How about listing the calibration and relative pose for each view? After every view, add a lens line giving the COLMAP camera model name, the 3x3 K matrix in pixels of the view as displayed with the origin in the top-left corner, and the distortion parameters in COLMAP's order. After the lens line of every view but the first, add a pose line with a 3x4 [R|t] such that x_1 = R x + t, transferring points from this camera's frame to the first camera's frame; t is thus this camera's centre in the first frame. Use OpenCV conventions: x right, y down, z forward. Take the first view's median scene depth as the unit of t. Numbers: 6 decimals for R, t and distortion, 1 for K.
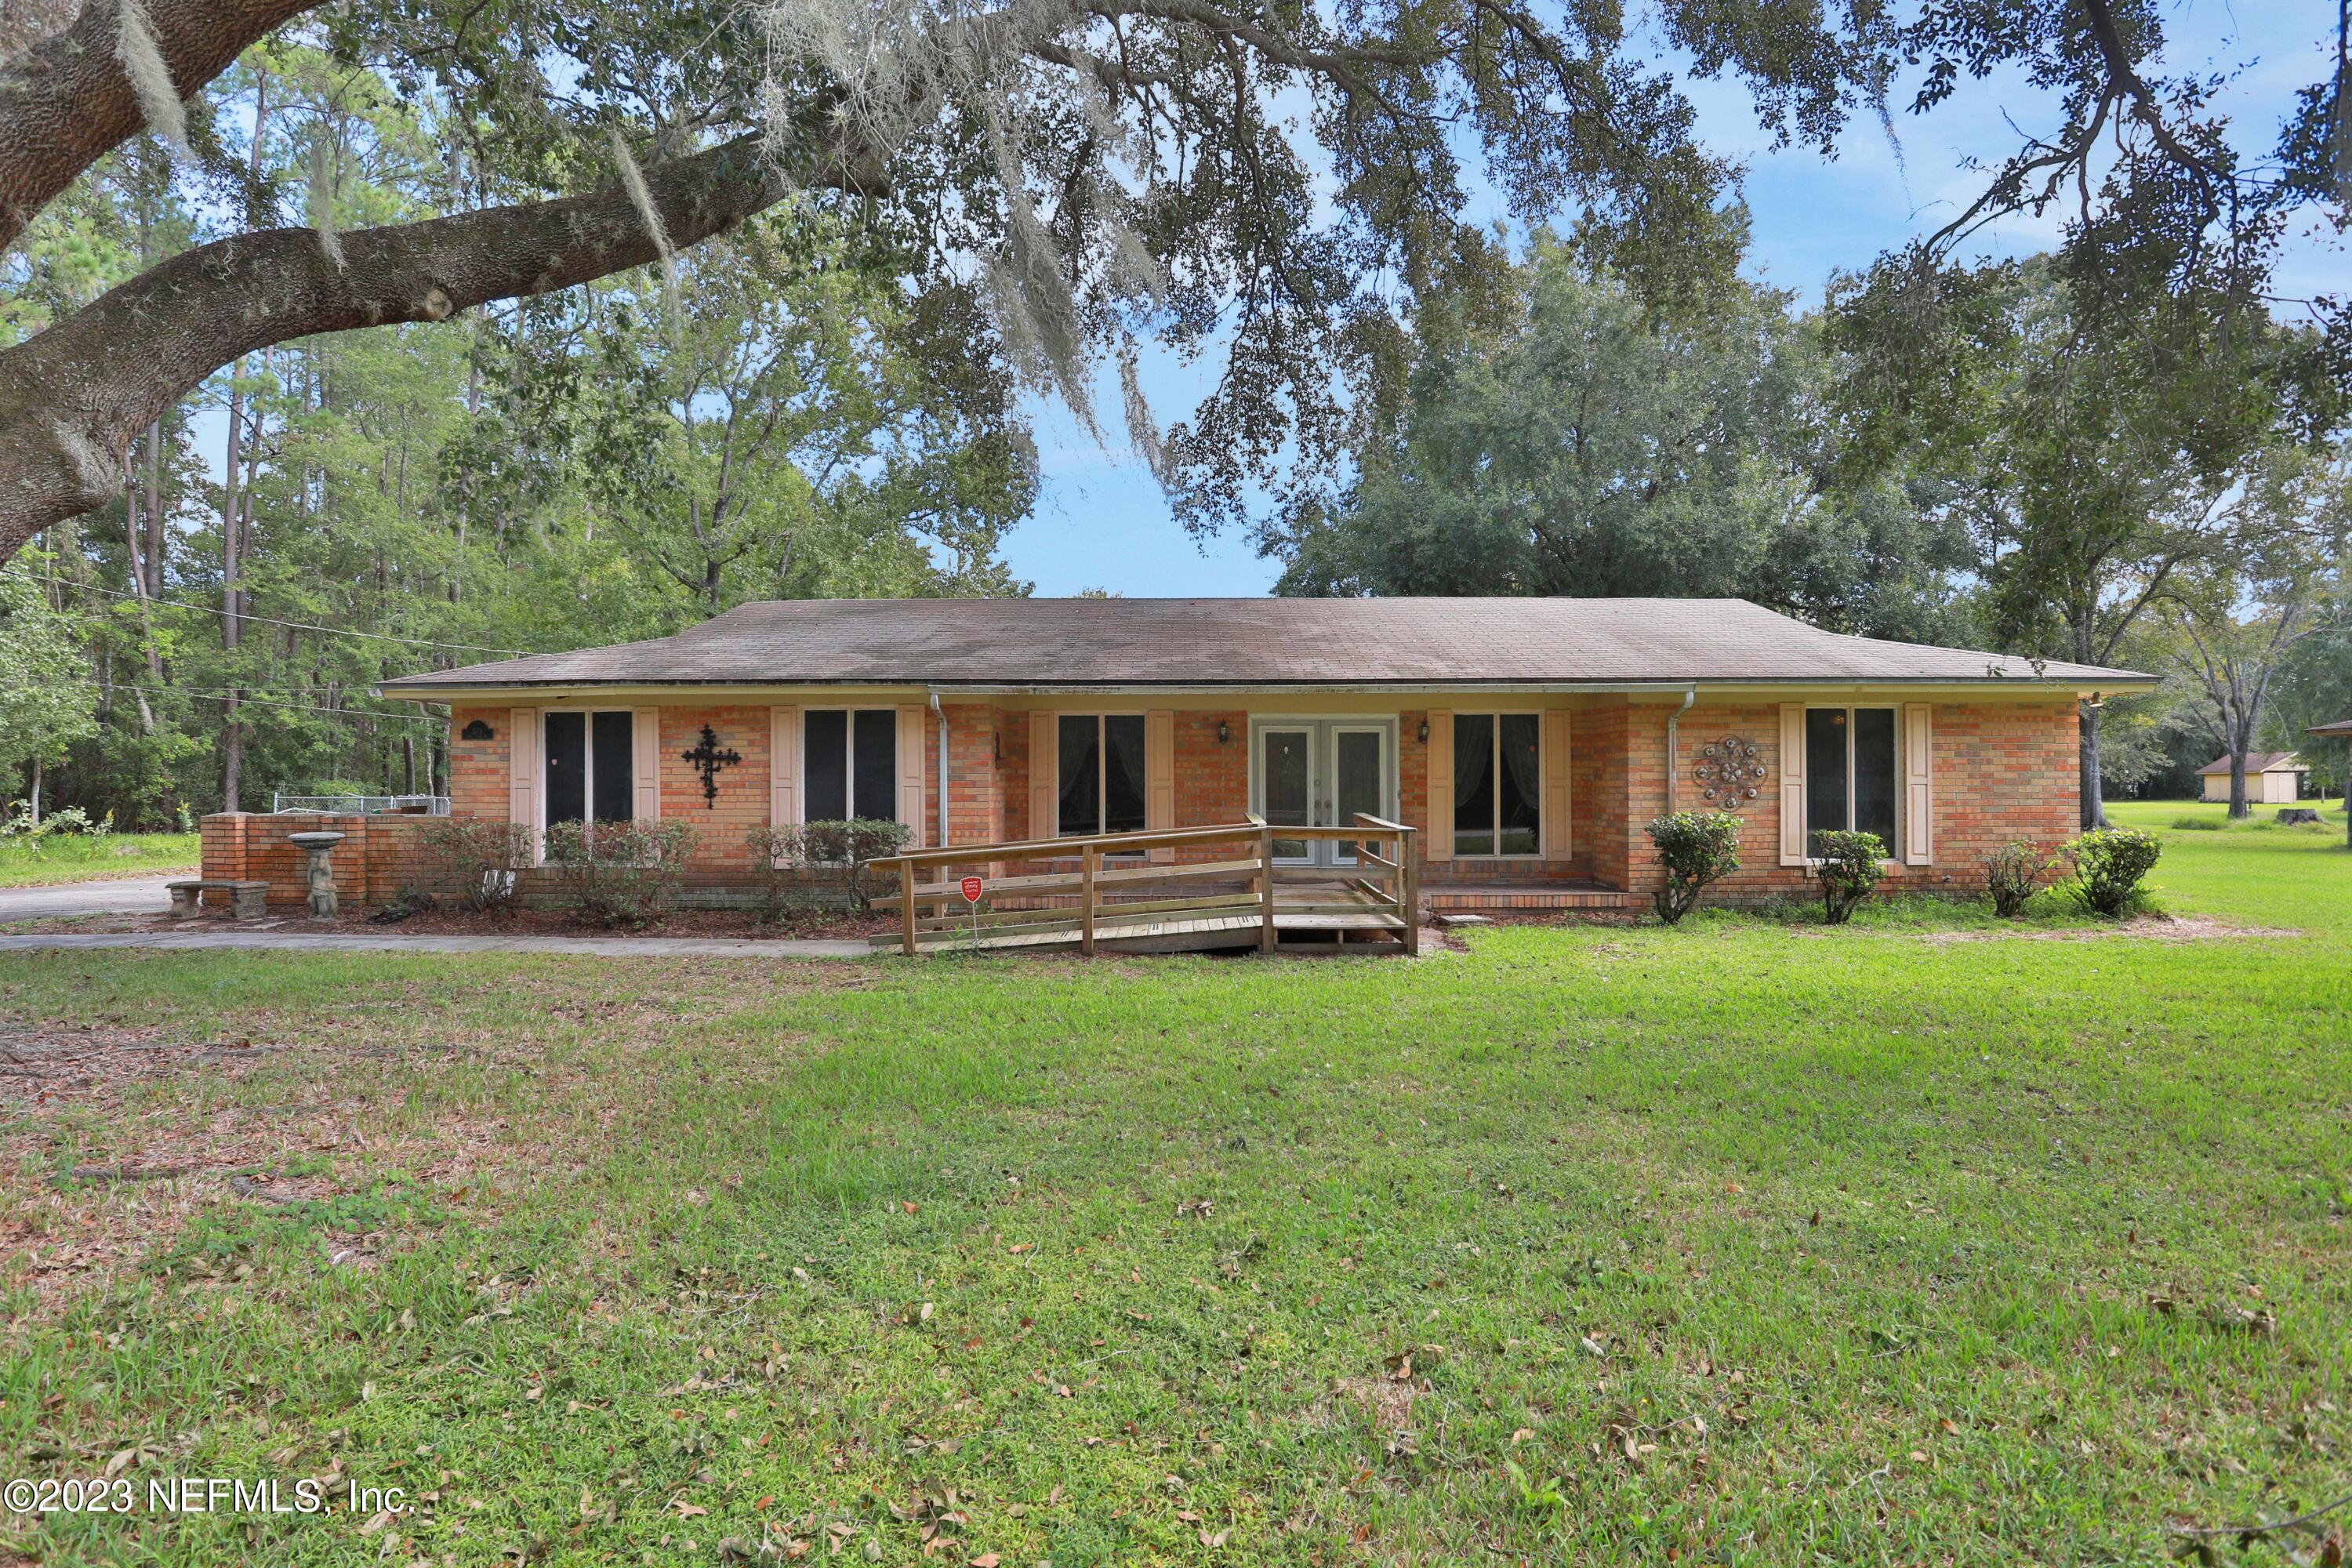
lens RADIAL K [[1259.6, 0, 1177.3], [0, 1259.6, 787.3], [0, 0, 1]] dist [-0.030794, -0.000181]
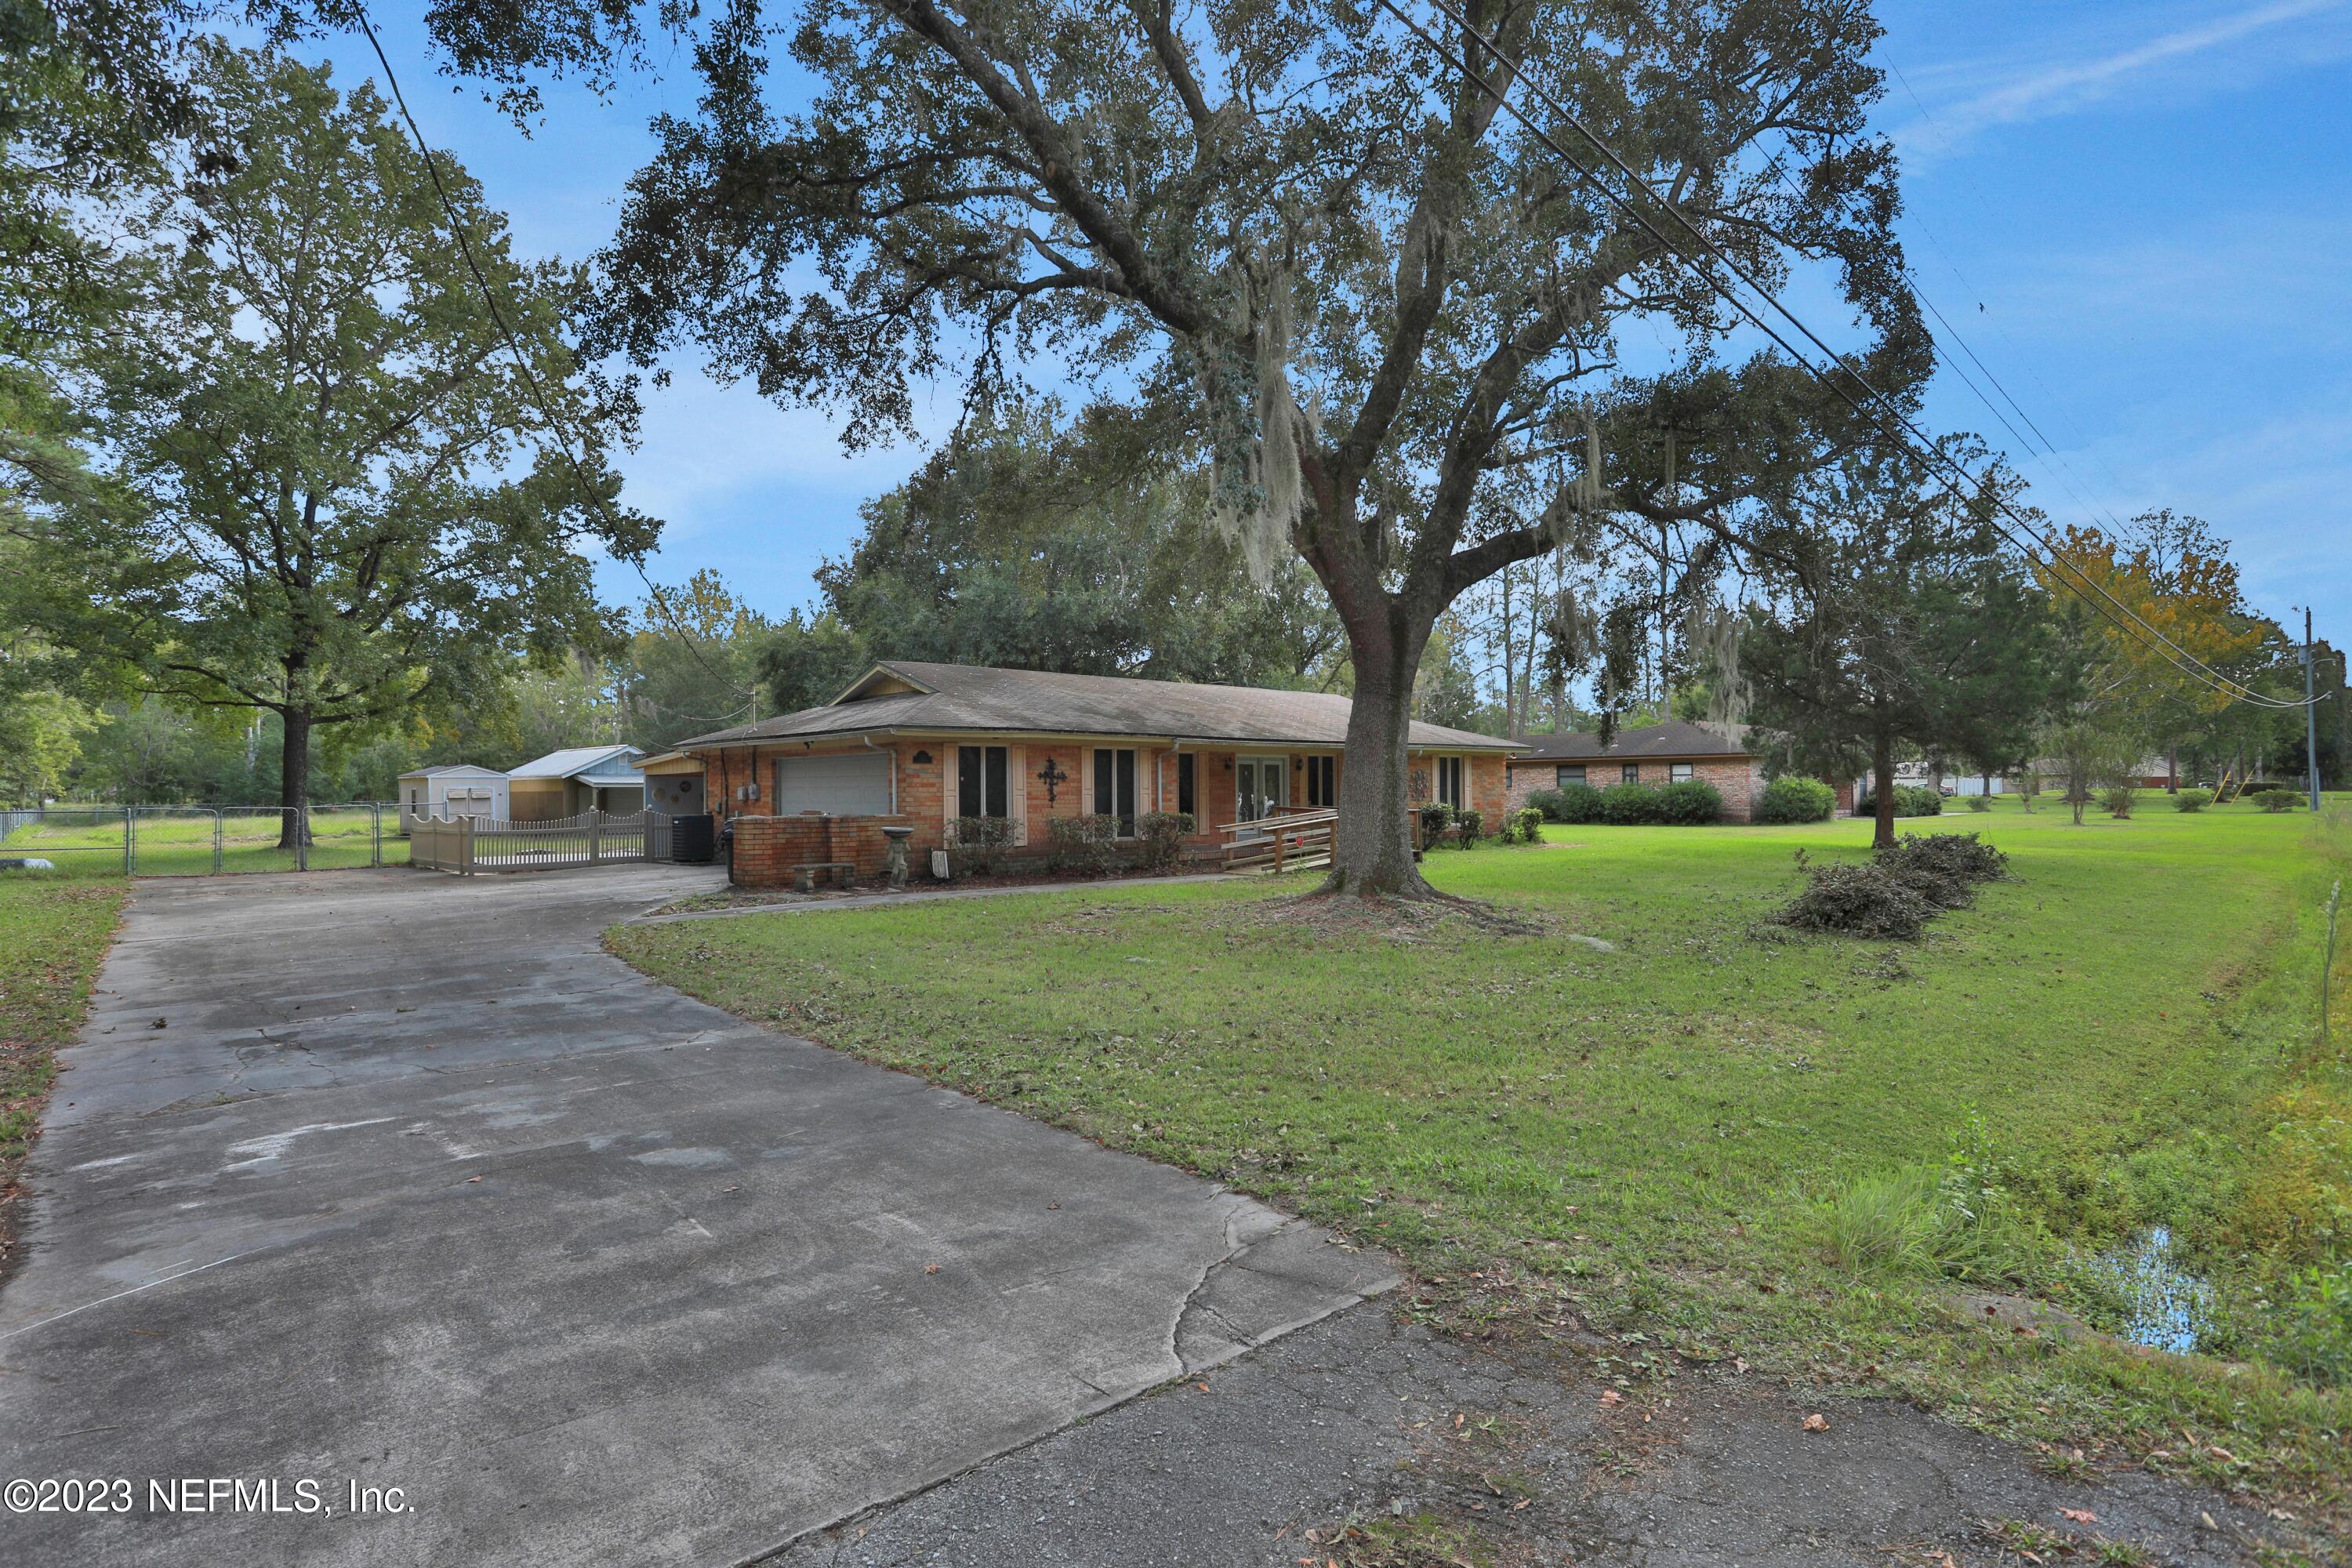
lens RADIAL K [[1201.5, 0, 1182.8], [0, 1201.5, 785.8], [0, 0, 1]] dist [-0.015876, 0.001330]
pose [[0.713013, -0.001178, 0.701150, -1.360700], [0.000049, 0.999999, 0.001631, -0.013882], [-0.701151, -0.001129, 0.713012, -0.252522]]
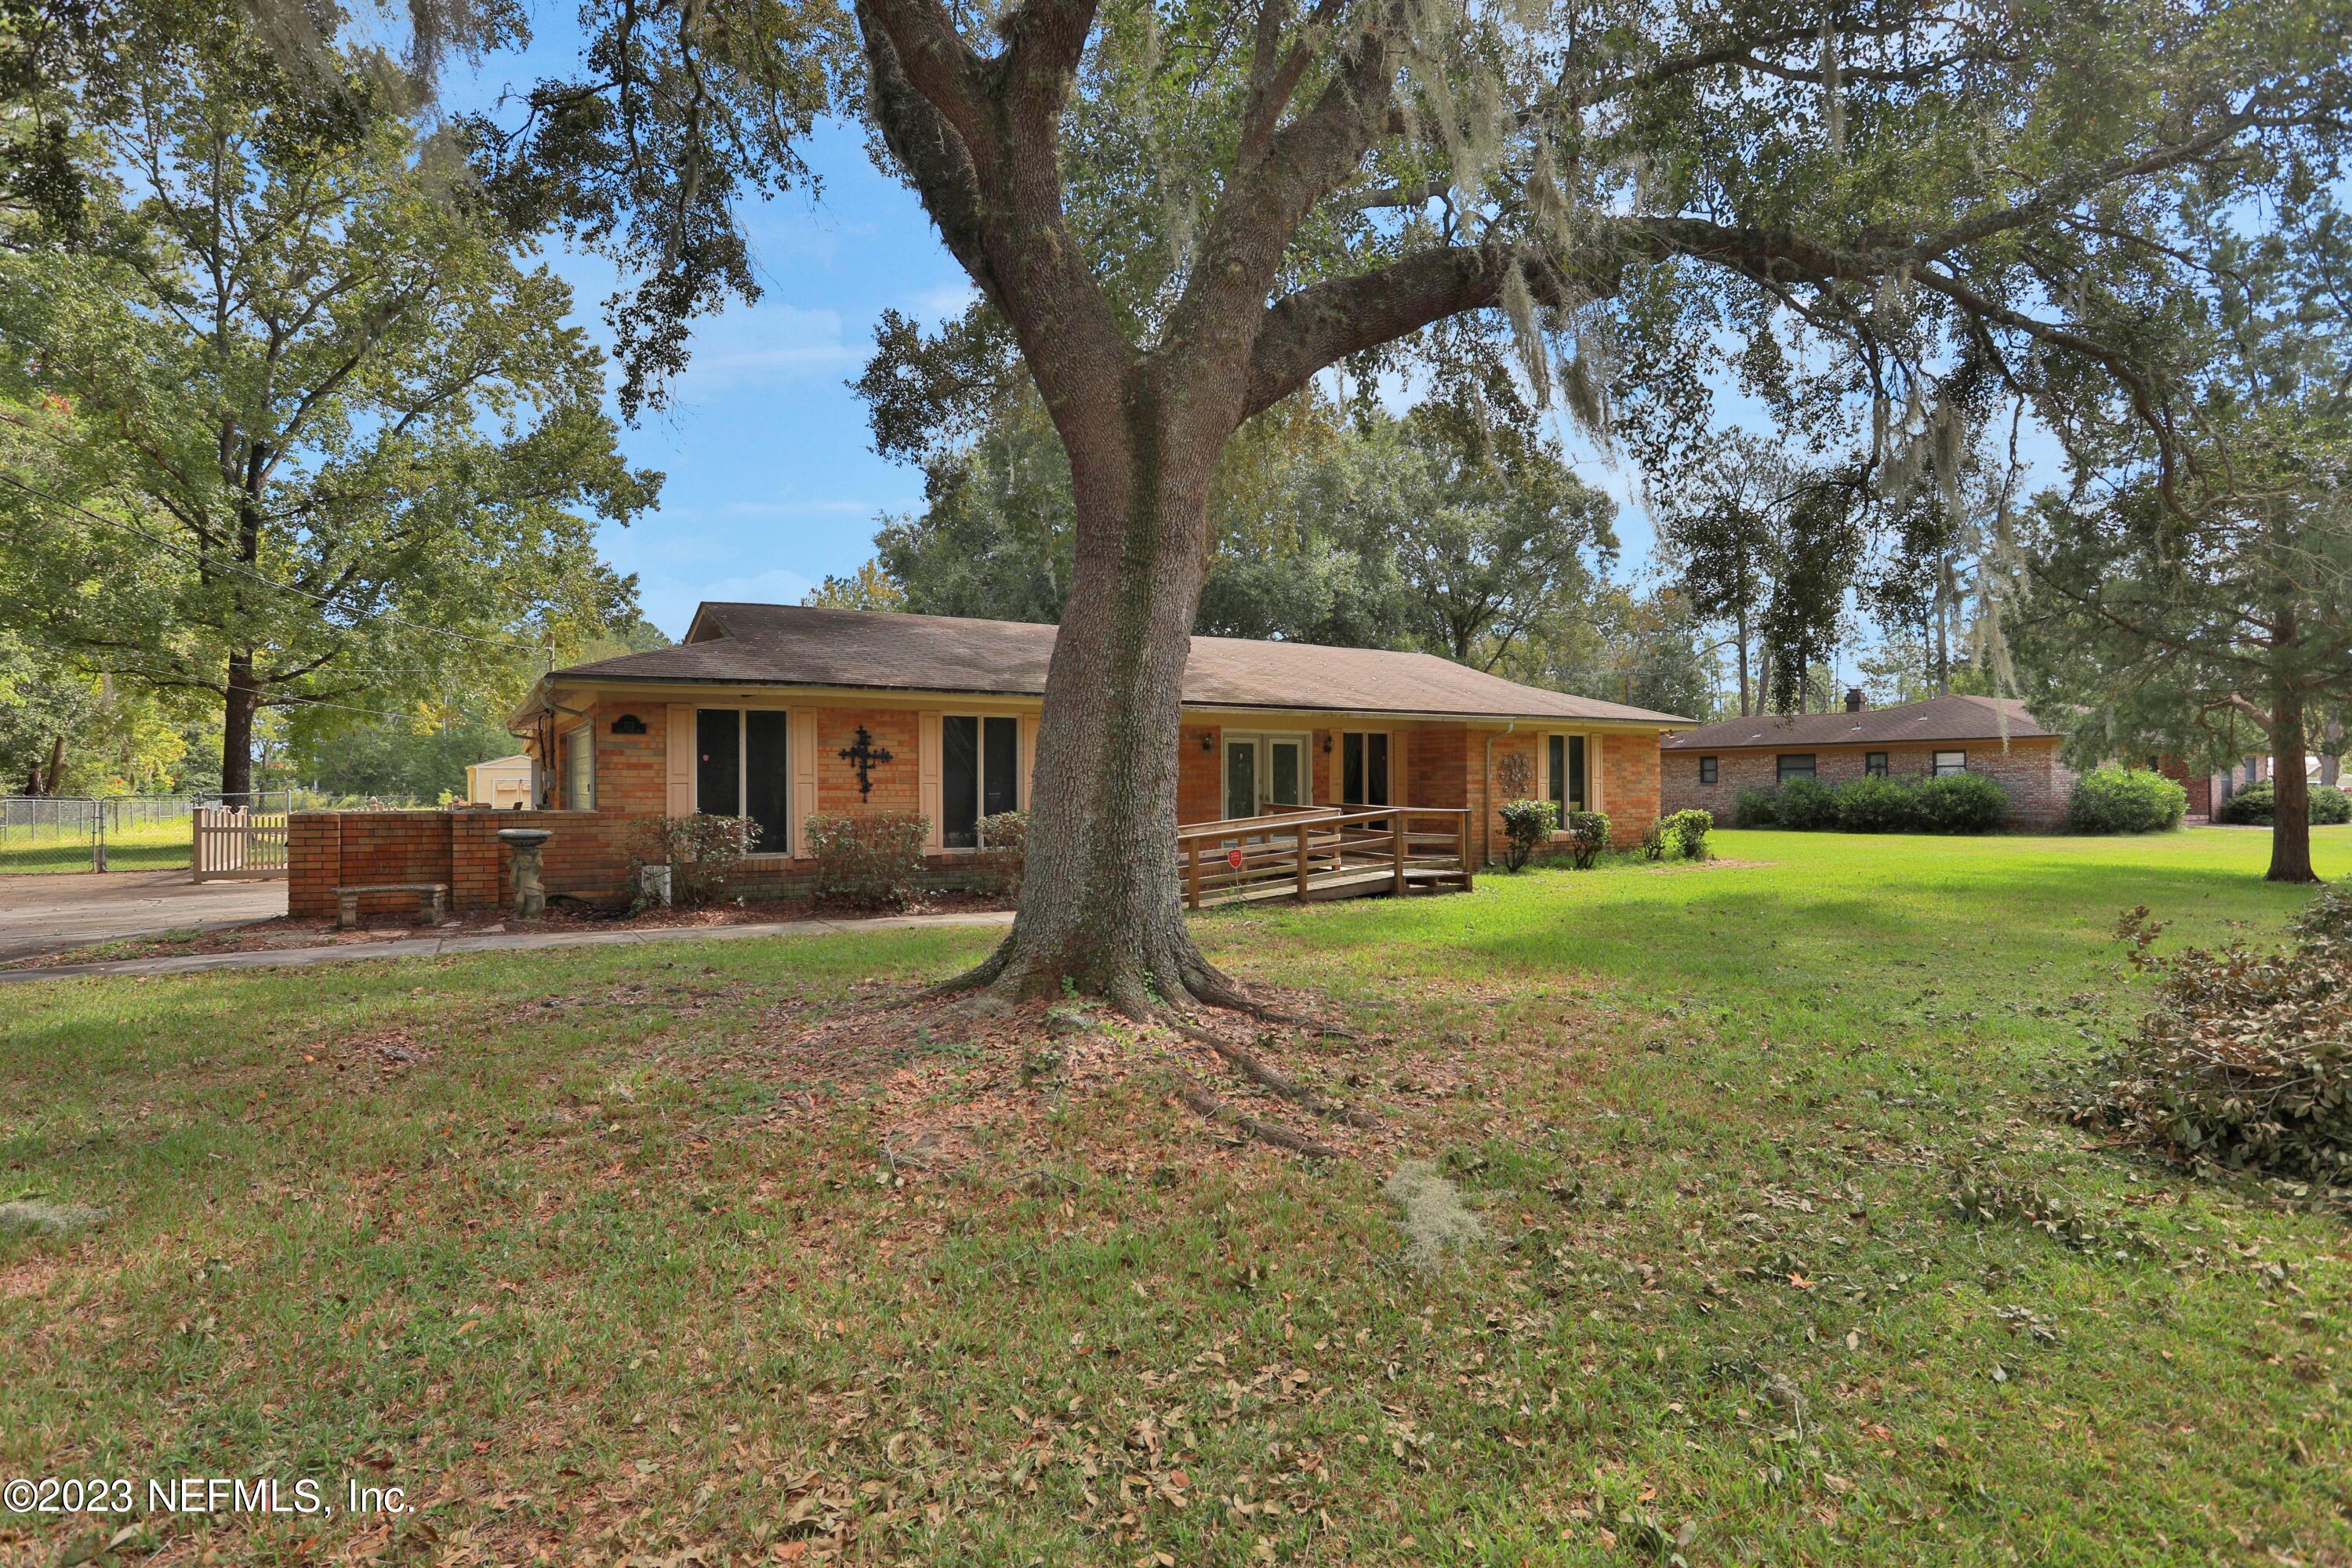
lens RADIAL K [[1201.5, 0, 1166.7], [0, 1201.5, 797.4], [0, 0, 1]] dist [-0.015876, 0.001330]
pose [[0.839850, -0.004660, 0.542799, -0.725305], [-0.003420, 0.999898, 0.013875, -0.002428], [-0.542808, -0.013509, 0.839748, -0.040648]]
